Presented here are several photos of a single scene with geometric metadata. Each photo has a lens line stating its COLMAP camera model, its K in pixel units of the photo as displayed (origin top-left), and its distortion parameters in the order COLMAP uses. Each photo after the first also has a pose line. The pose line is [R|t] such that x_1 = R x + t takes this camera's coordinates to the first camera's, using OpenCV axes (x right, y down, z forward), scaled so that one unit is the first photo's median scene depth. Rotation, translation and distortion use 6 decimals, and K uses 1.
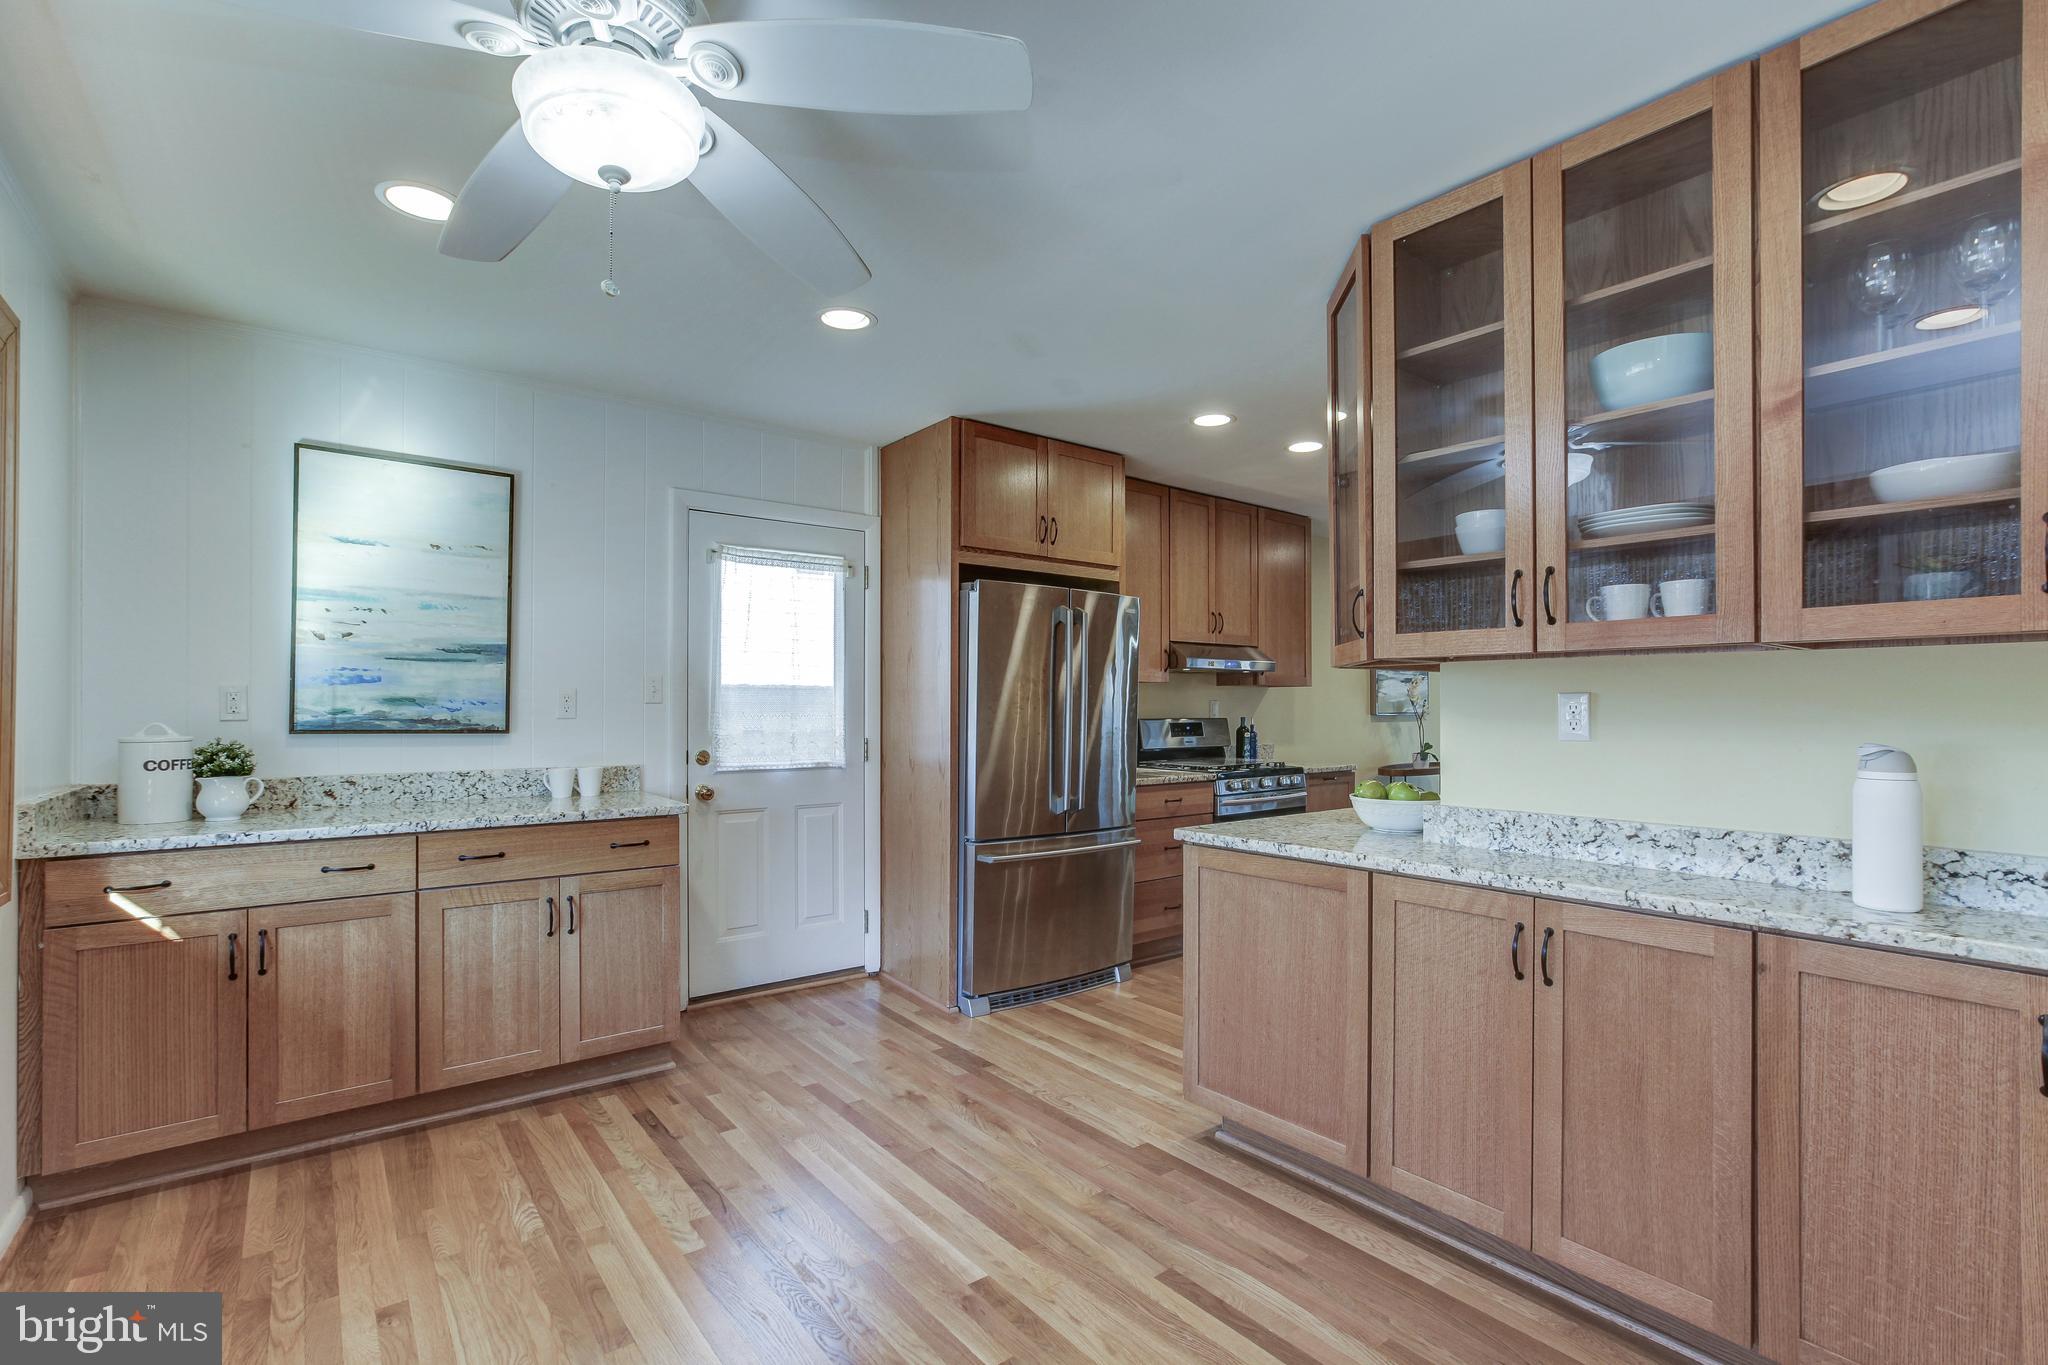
lens RADIAL K [[972.4, 0, 984.2], [0, 972.4, 704.3], [0, 0, 1]] dist [-0.027704, 0.016415]
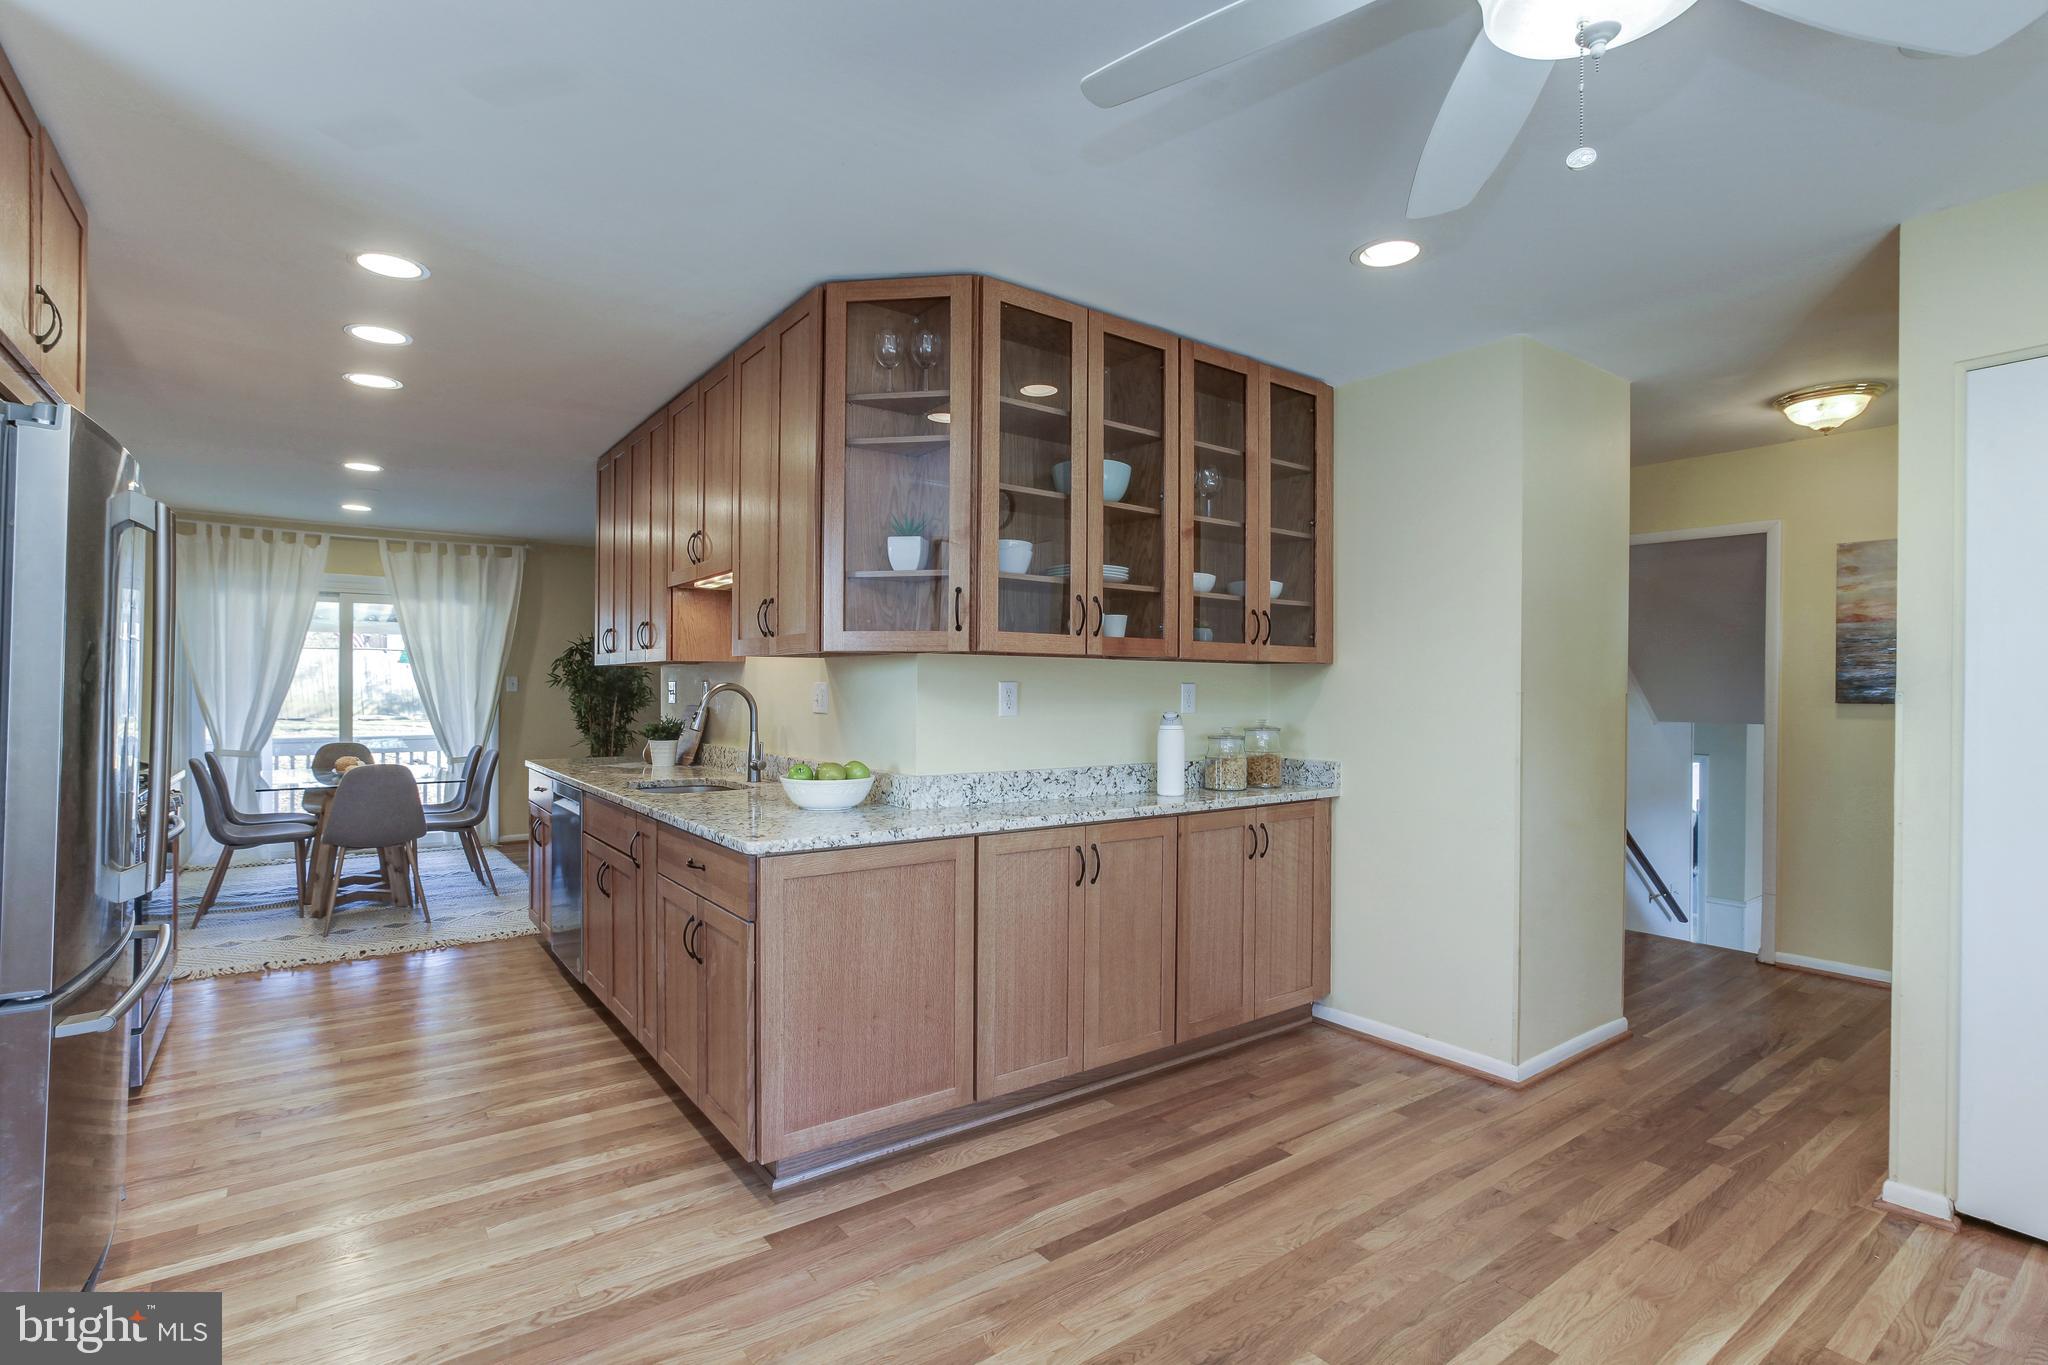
lens RADIAL K [[944.3, 0, 1053.8], [0, 944.3, 703.1], [0, 0, 1]] dist [-0.033288, 0.023029]
pose [[-0.005593, -0.016569, 0.999847, -0.728395], [-0.007606, 0.999834, 0.016527, -0.003816], [-0.999955, -0.007513, -0.005718, 0.931576]]
